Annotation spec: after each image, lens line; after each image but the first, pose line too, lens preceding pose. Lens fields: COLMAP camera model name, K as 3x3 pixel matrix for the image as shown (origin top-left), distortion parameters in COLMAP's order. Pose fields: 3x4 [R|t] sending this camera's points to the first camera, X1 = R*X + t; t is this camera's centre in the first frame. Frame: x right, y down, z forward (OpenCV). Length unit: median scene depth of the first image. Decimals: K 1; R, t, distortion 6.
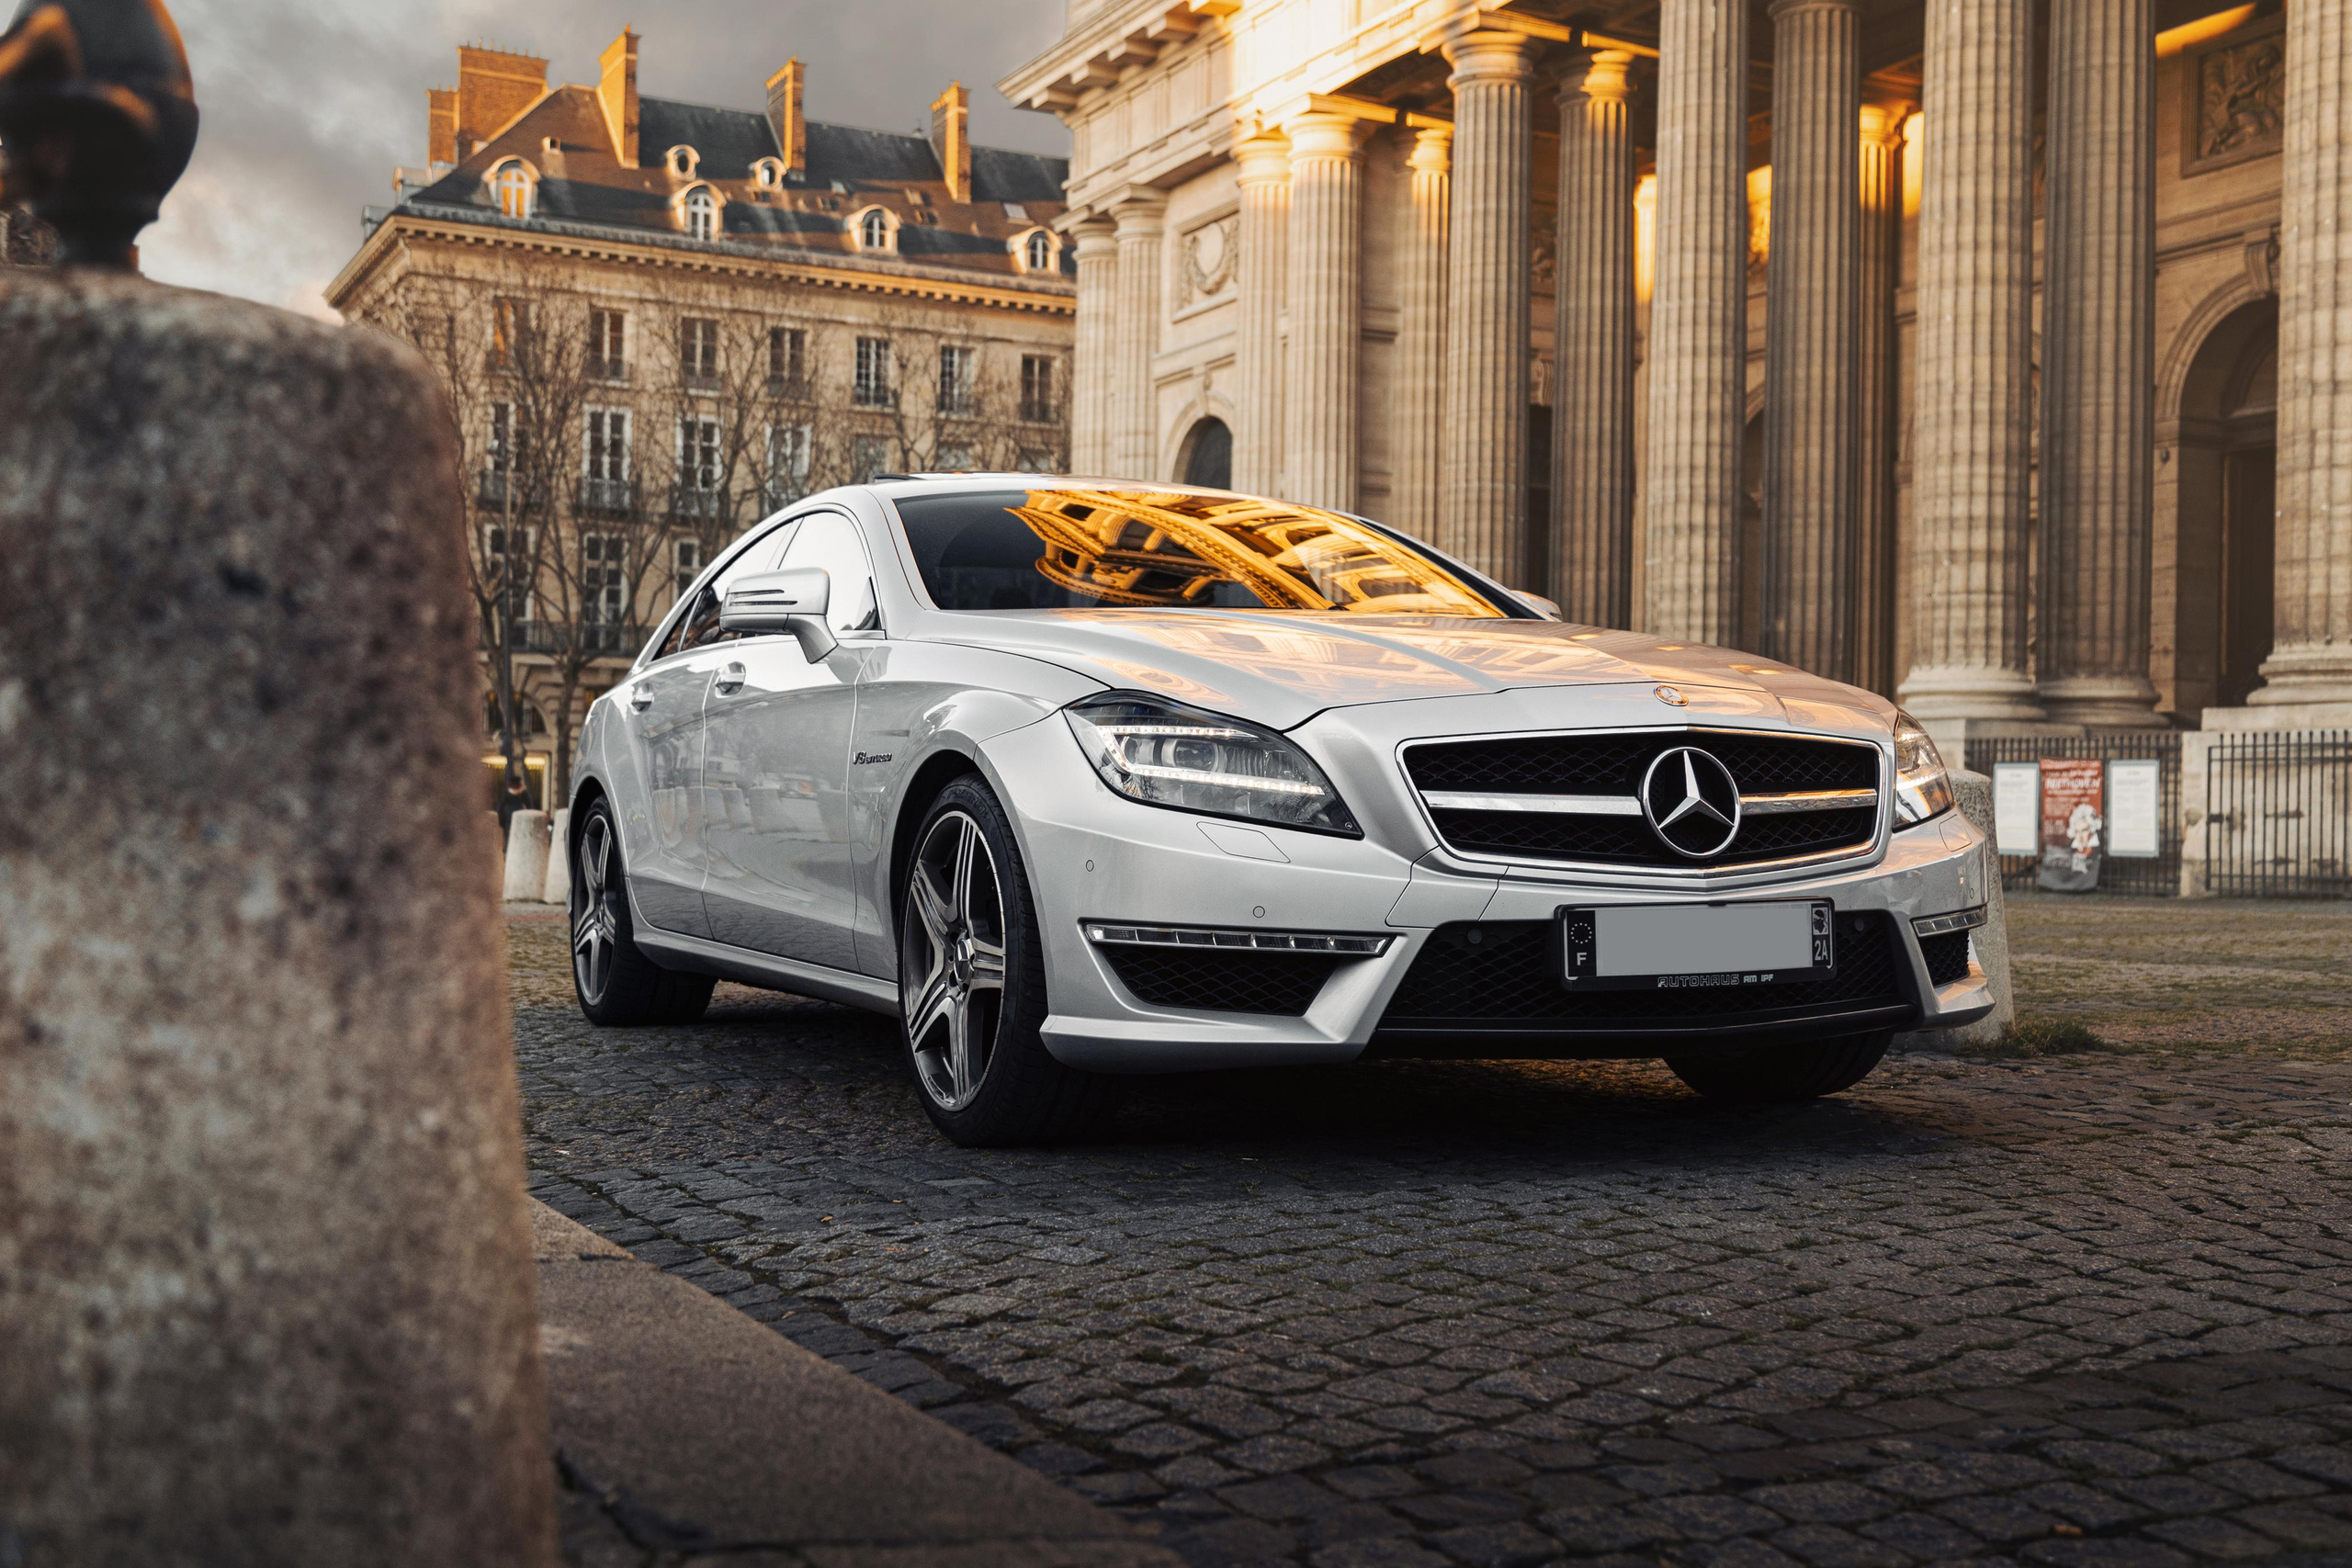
lens RADIAL K [[2498.2, 0, 1188.9], [0, 2498.2, 801.0], [0, 0, 1]] dist [0.057394, 0.000000]
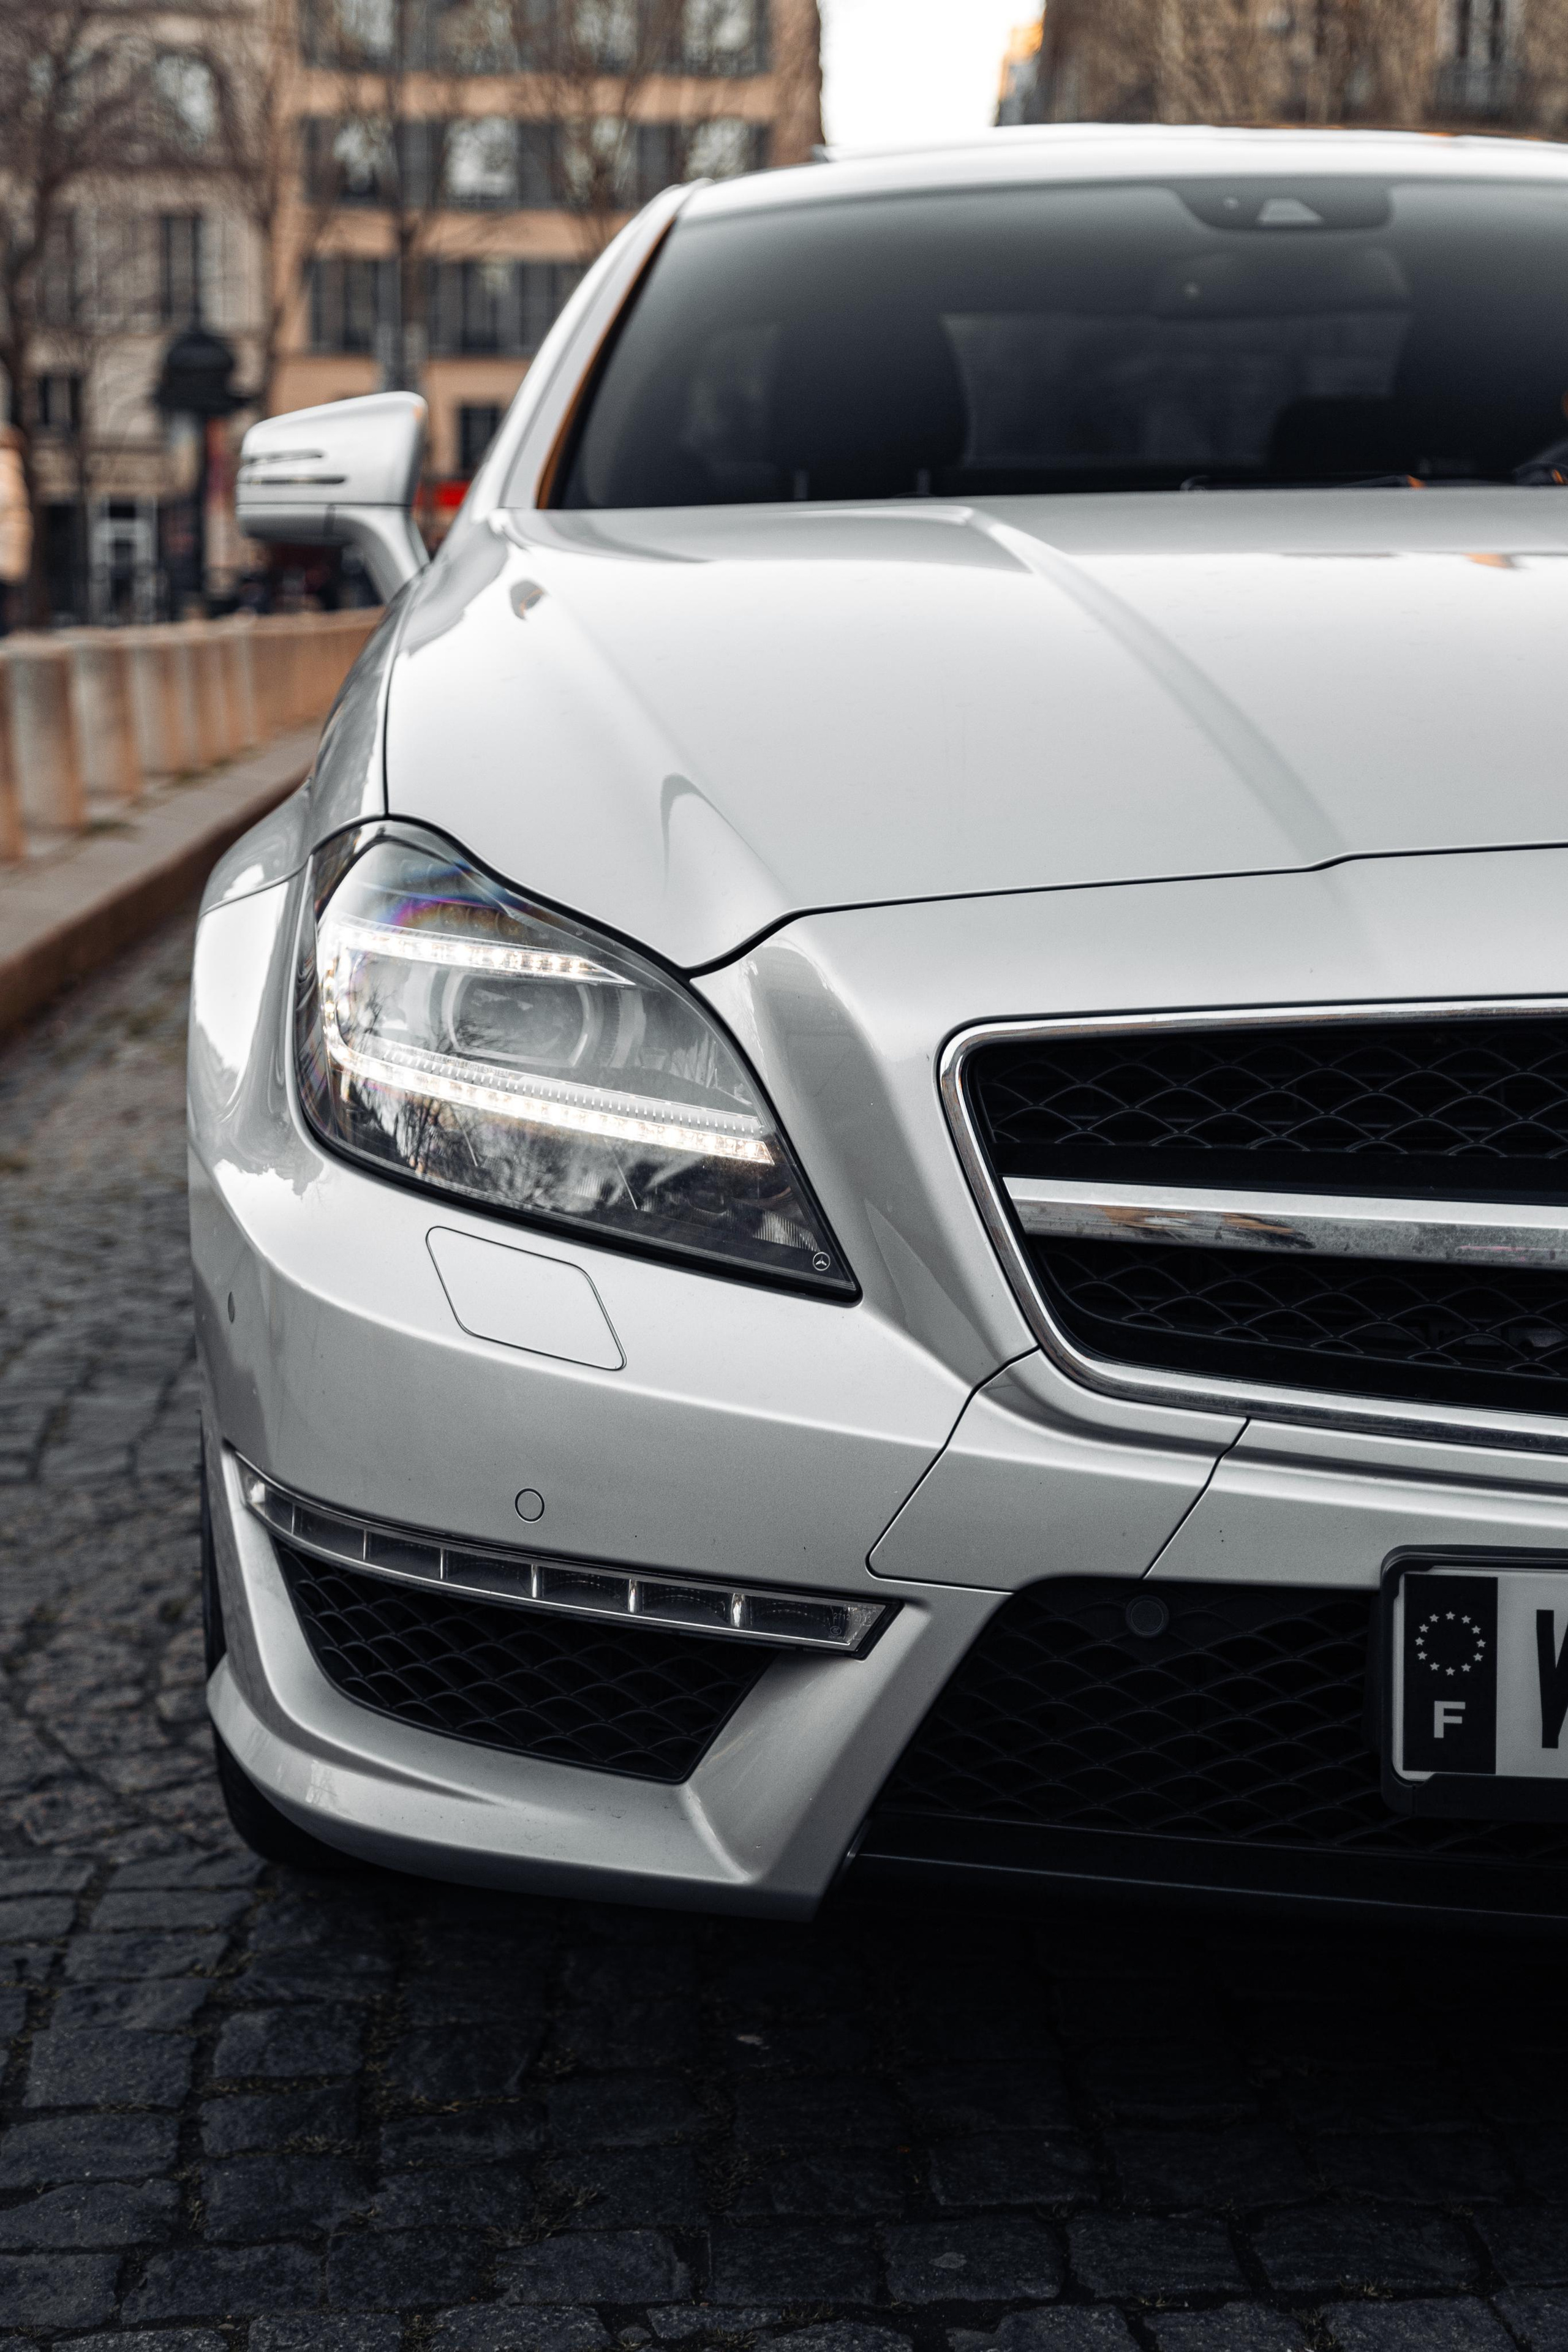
lens RADIAL K [[3784.0, 0, 776.5], [0, 3784.0, 1181.5], [0, 0, 1]] dist [0.030737, 0.000000]
pose [[0.909578, 0.054164, -0.411987, 0.244252], [0.016316, 0.986048, 0.165658, -0.078521], [0.415212, -0.157401, 0.896004, 0.472100]]
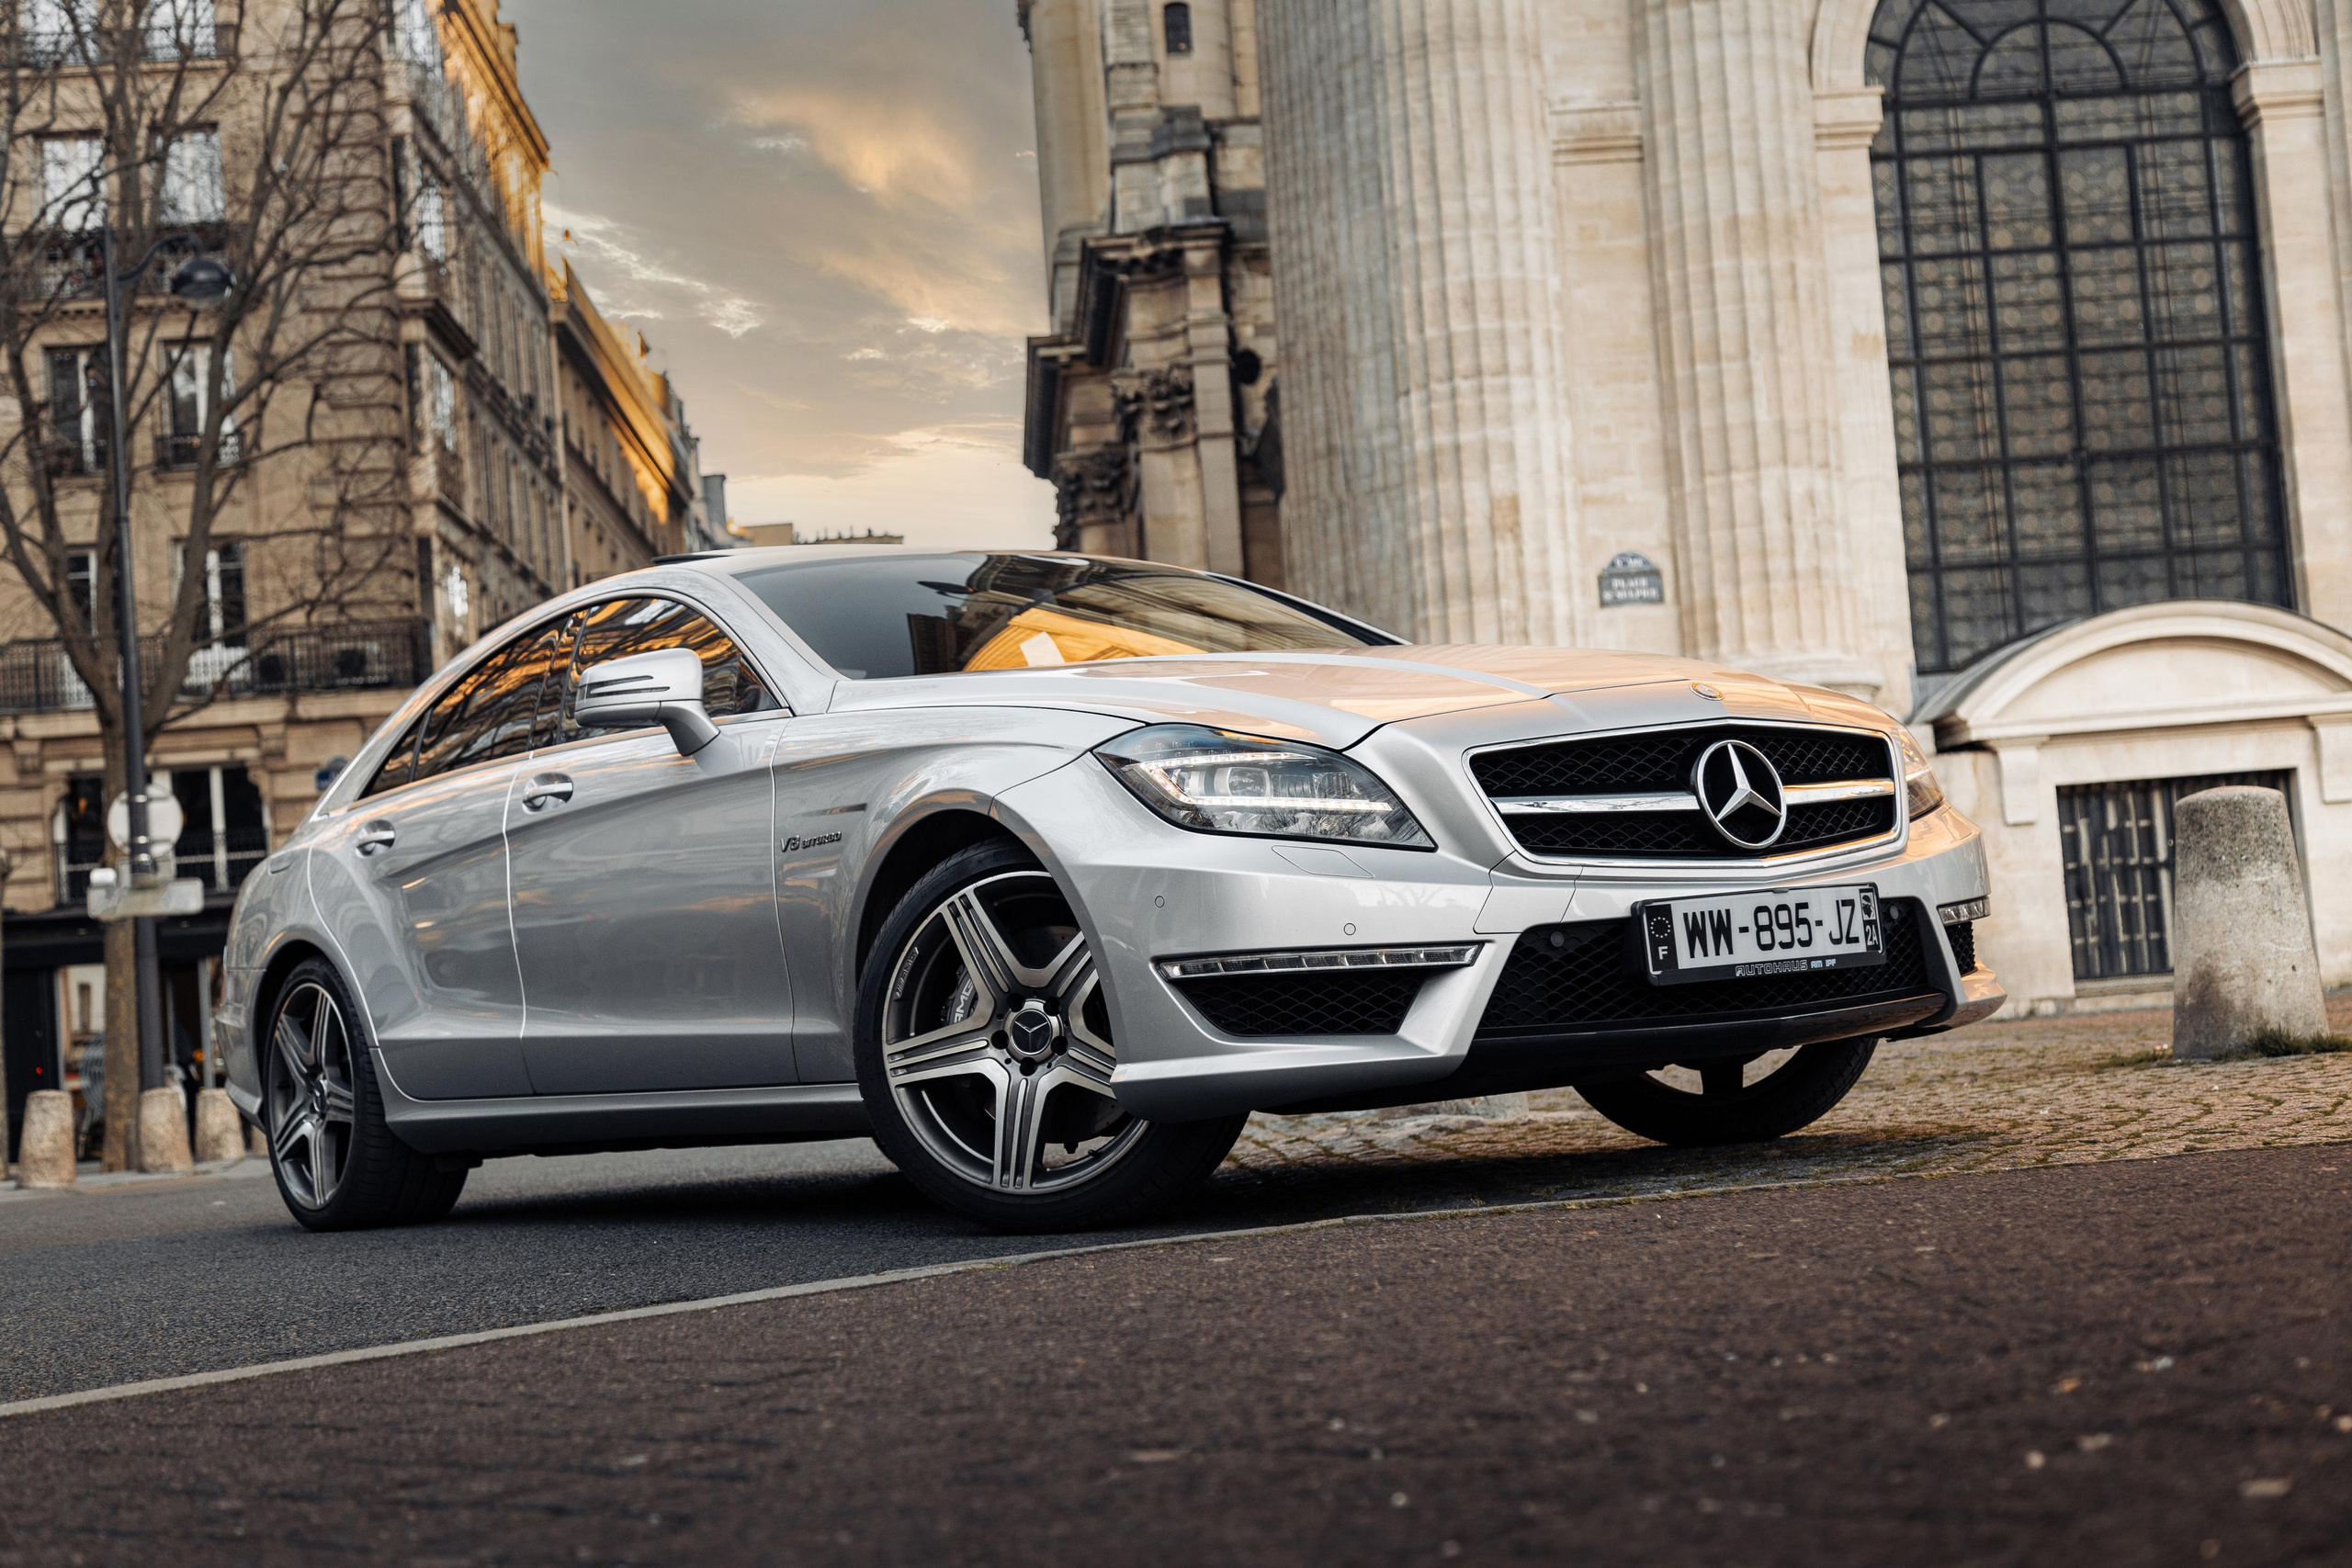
lens RADIAL K [[3210.3, 0, 1177.1], [0, 3210.3, 785.8], [0, 0, 1]] dist [0.076173, 0.000000]
pose [[0.982288, -0.069150, 0.174151, -0.223657], [0.081457, 0.994585, -0.064532, 0.056228], [-0.168746, 0.077575, 0.982602, -0.207771]]
